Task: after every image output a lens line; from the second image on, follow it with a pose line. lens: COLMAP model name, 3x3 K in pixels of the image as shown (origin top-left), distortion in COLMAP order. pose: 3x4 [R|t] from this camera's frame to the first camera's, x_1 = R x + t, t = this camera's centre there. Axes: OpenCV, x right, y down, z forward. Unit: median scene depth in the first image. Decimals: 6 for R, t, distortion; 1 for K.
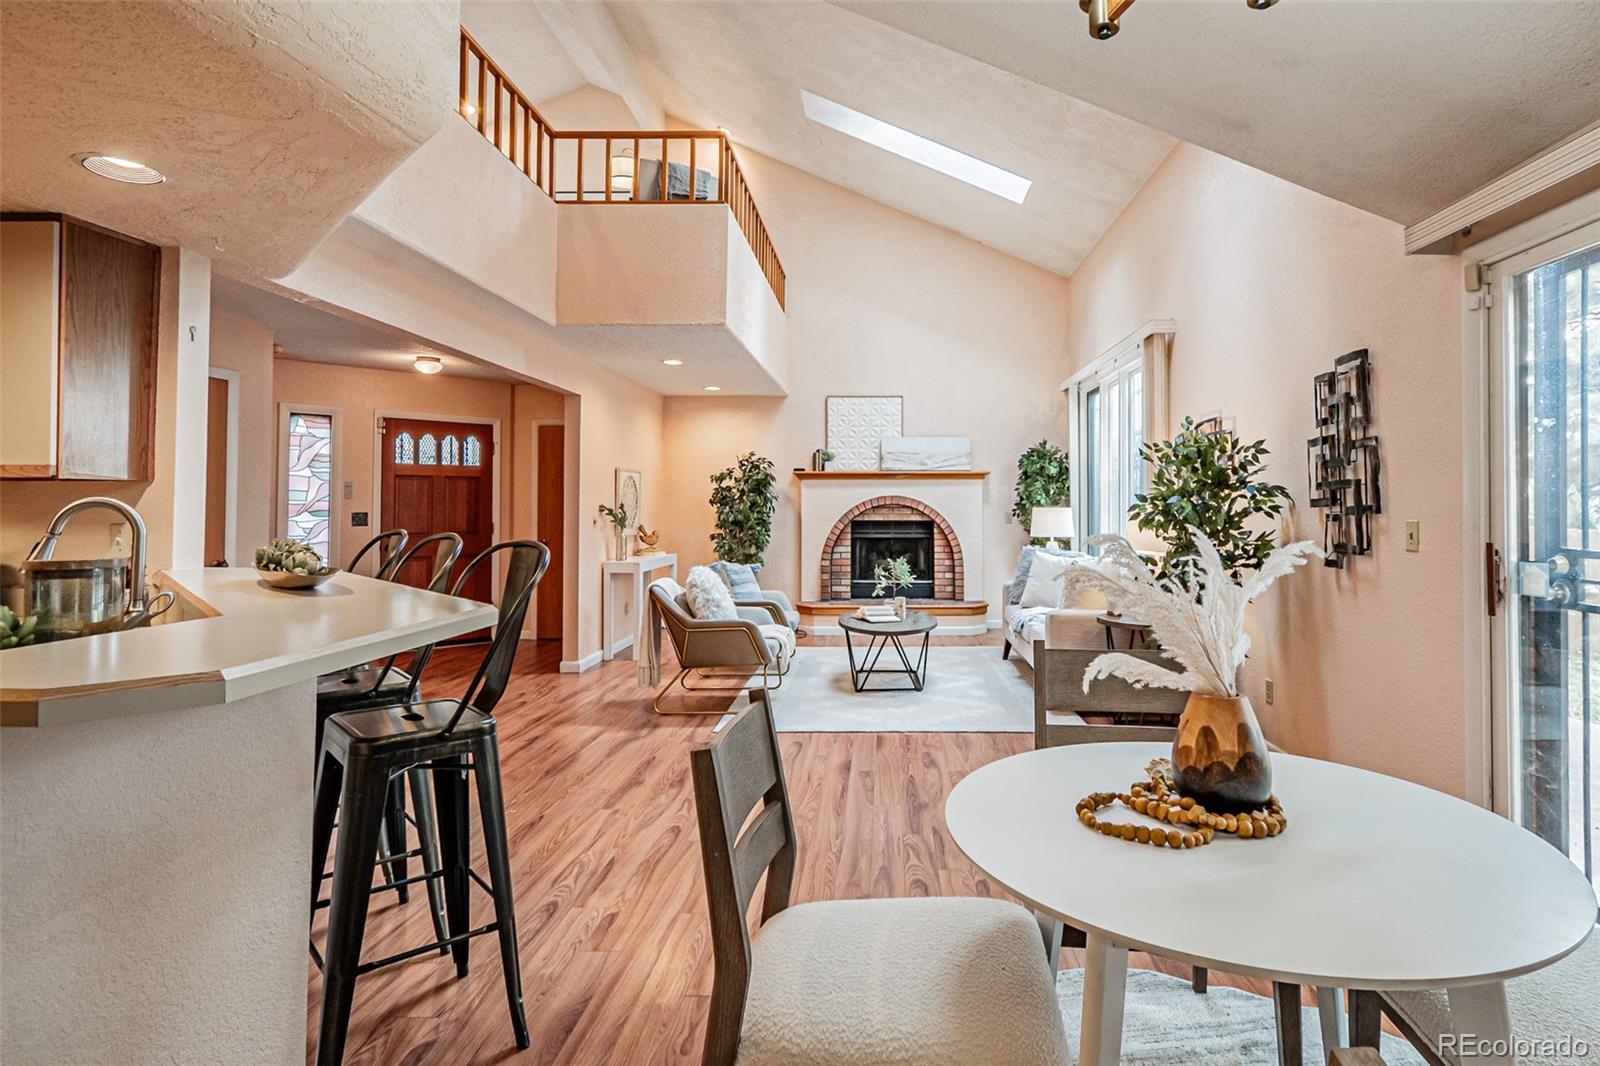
lens RADIAL K [[824.3, 0, 860.1], [0, 824.3, 492.3], [0, 0, 1]] dist [0.003094, 0.000432]
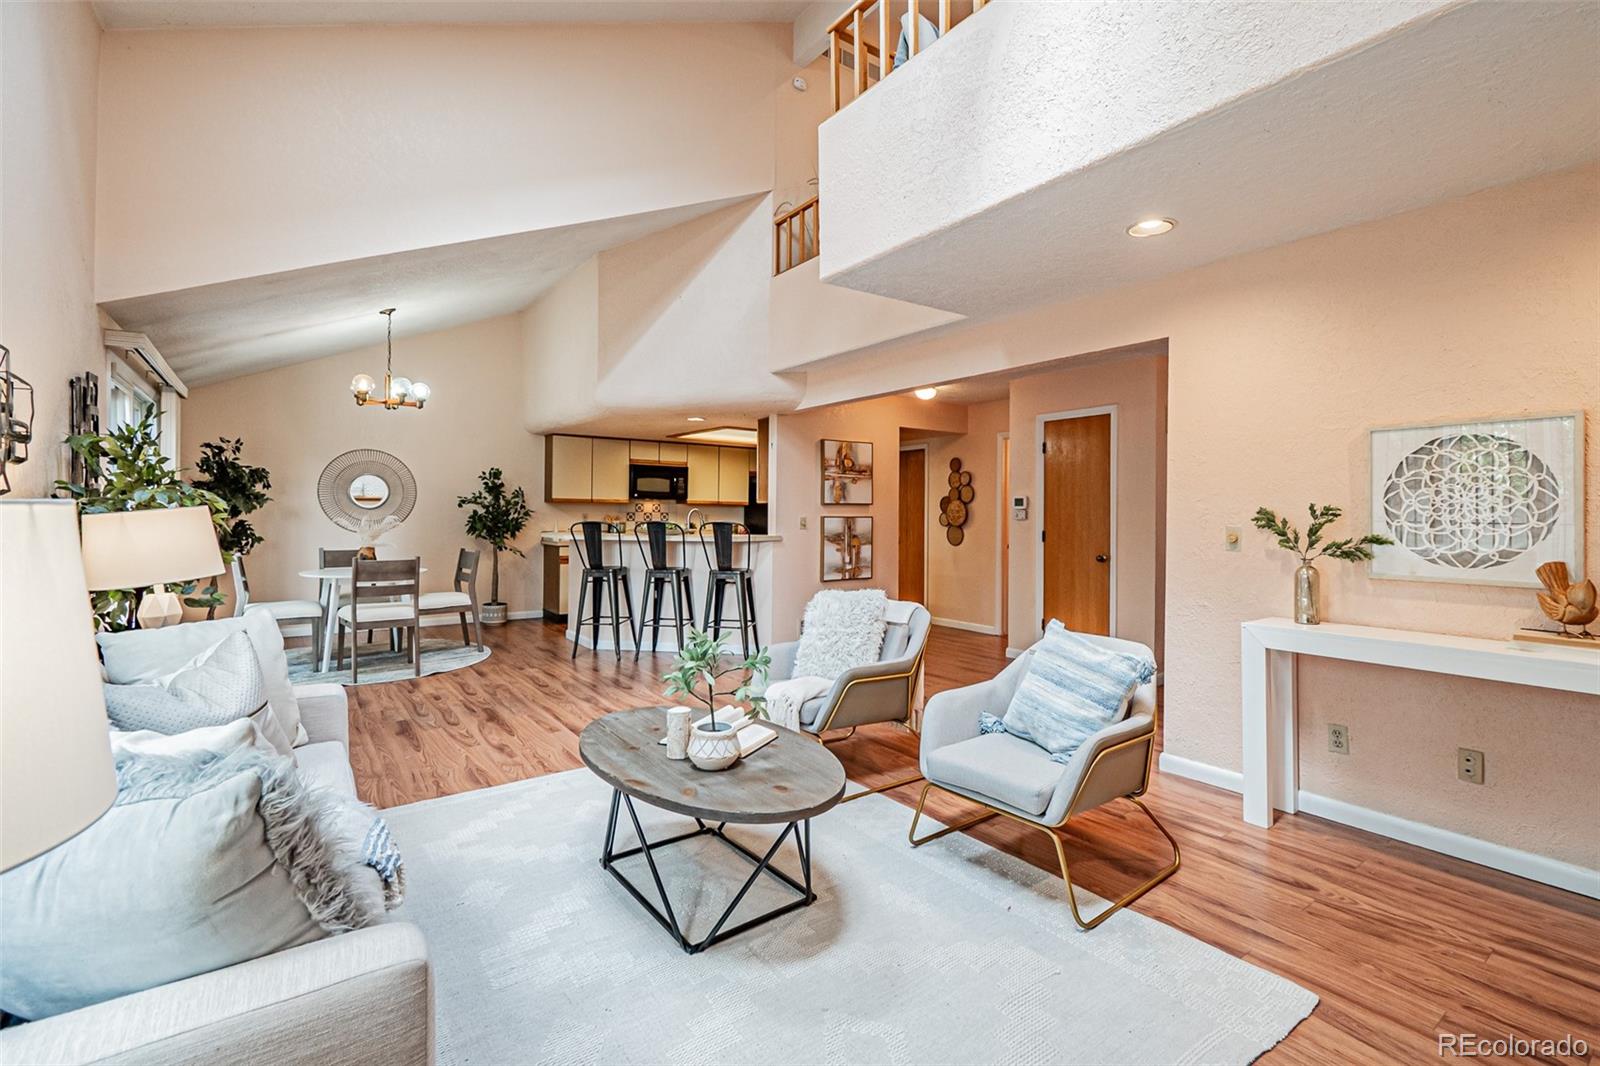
lens RADIAL K [[663.6, 0, 788.1], [0, 663.6, 515.1], [0, 0, 1]] dist [0.001045, 0.000096]
pose [[-0.788412, -0.001699, -0.615145, 0.177670], [0.006825, 0.999910, -0.011509, 0.020208], [0.615109, -0.013273, -0.788330, 1.049848]]
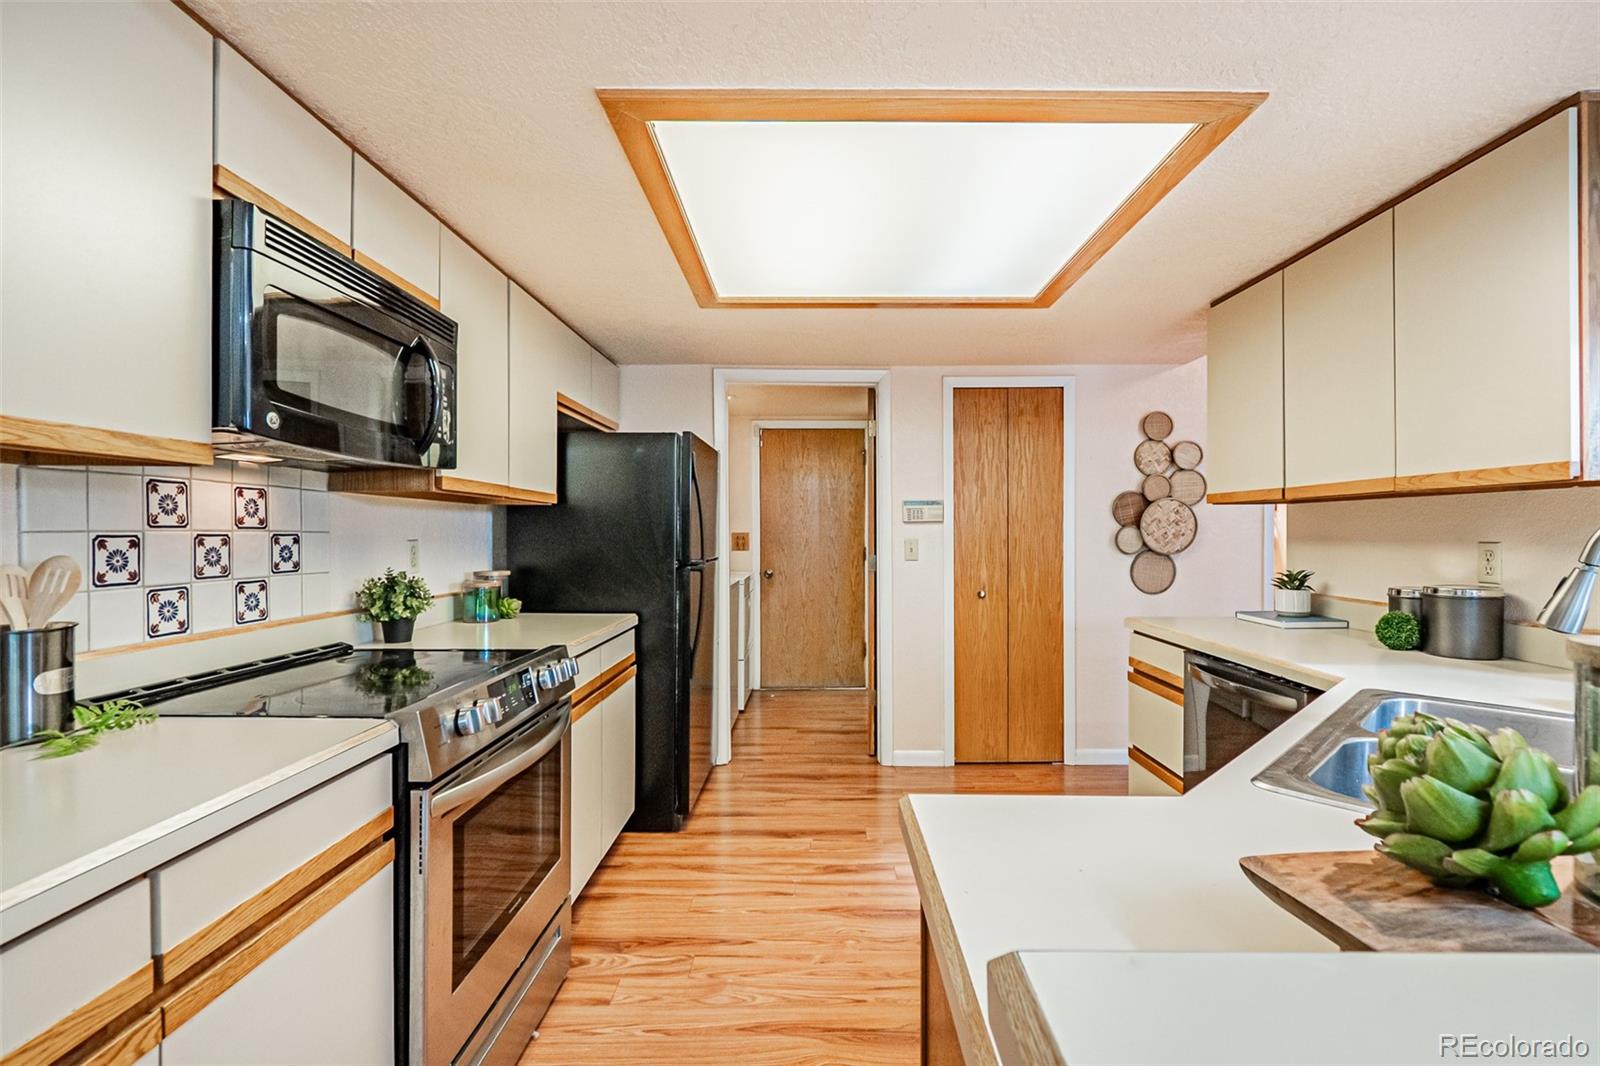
lens RADIAL K [[717.0, 0, 822.7], [0, 717.0, 525.7], [0, 0, 1]] dist [0.004172, -0.000278]
pose [[0.012407, -0.005730, -0.999907, -0.133384], [0.021792, 0.999748, -0.005459, 0.003601], [0.999686, -0.021723, 0.012529, 0.126436]]
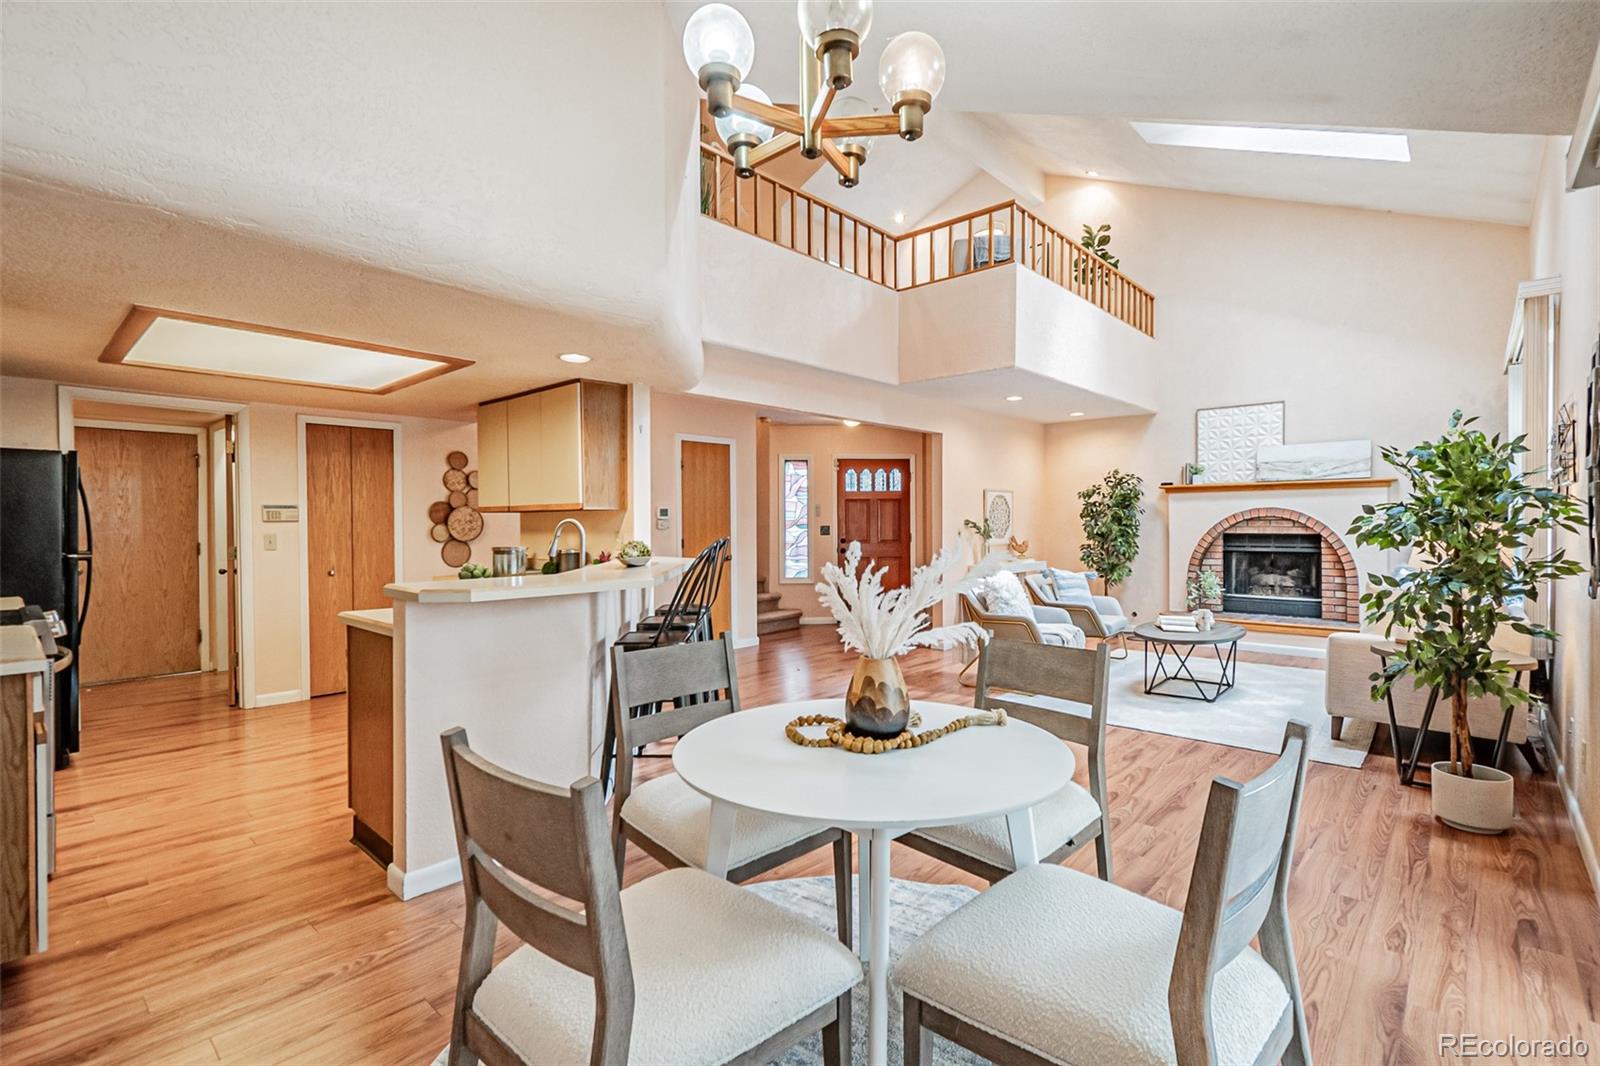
lens RADIAL K [[743.1, 0, 805.2], [0, 743.1, 538.0], [0, 0, 1]] dist [-0.001310, -0.000092]
pose [[0.746584, 0.010151, -0.665214, 0.225049], [0.017807, 0.999220, 0.035234, -0.000533], [0.665053, -0.038151, 0.745821, -0.000264]]
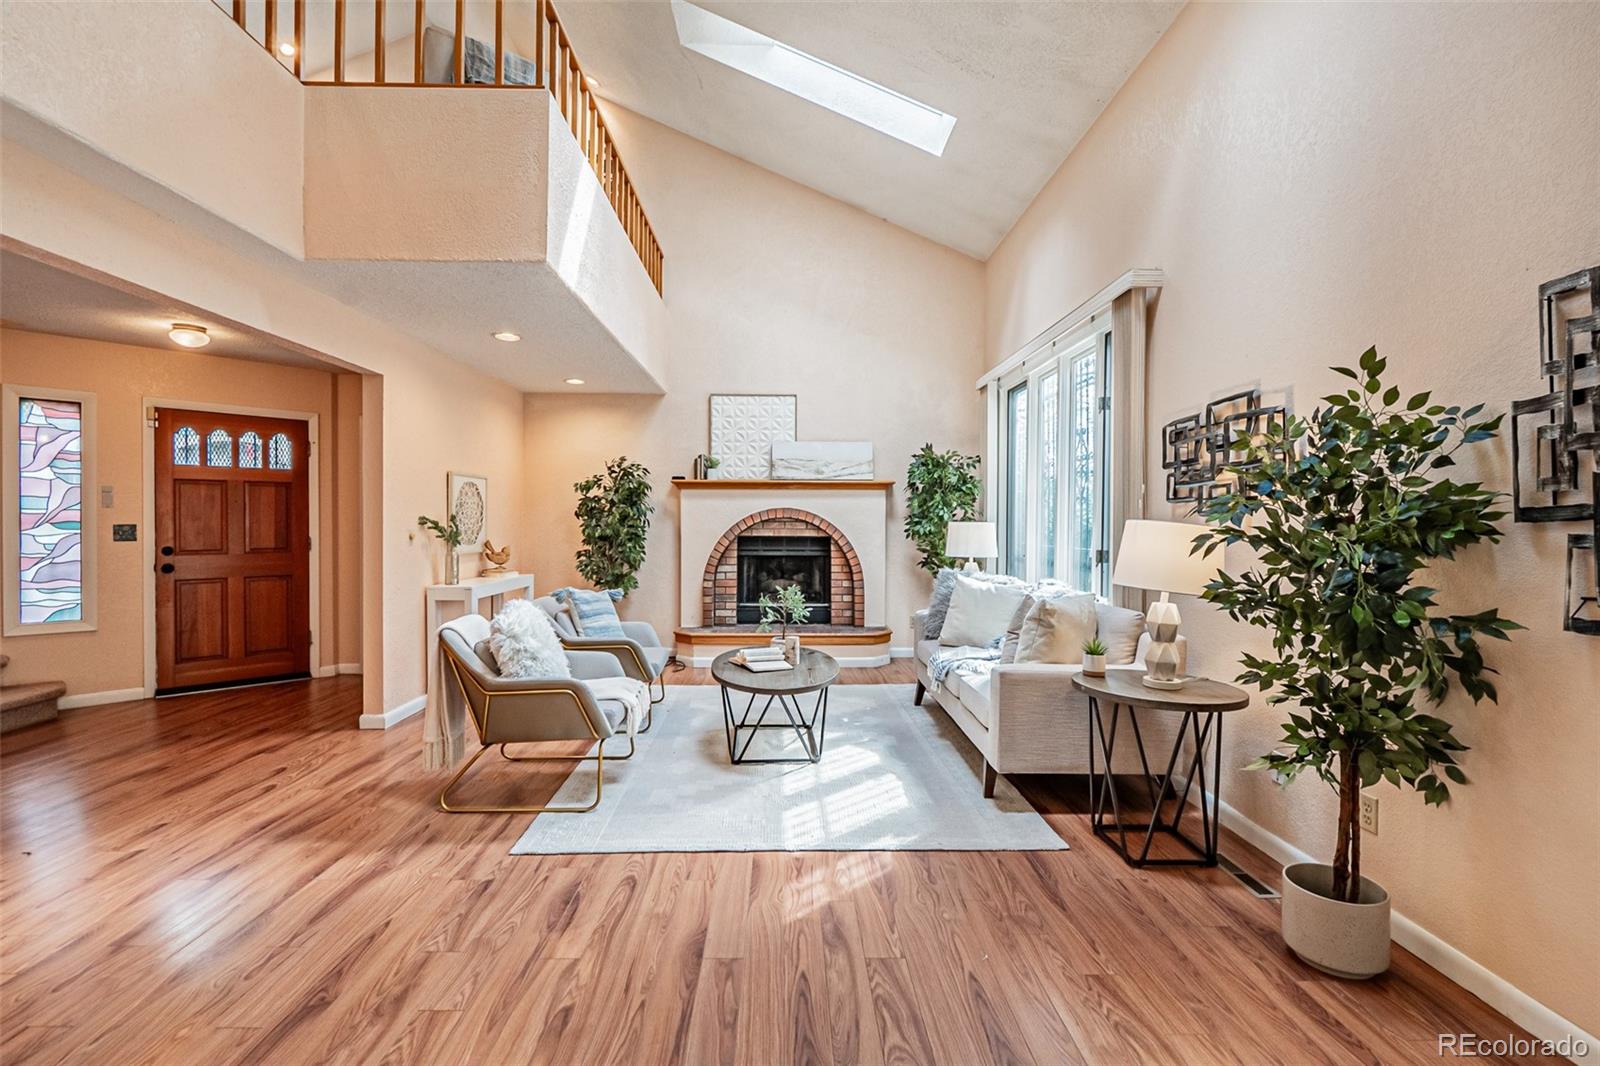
lens RADIAL K [[701.5, 0, 794.8], [0, 701.5, 531.8], [0, 0, 1]] dist [0.000498, -0.000692]
pose [[0.998878, 0.003827, 0.047193, 0.016003], [-0.005334, 0.999479, 0.031840, 0.005904], [-0.047046, -0.032056, 0.998378, 0.266085]]
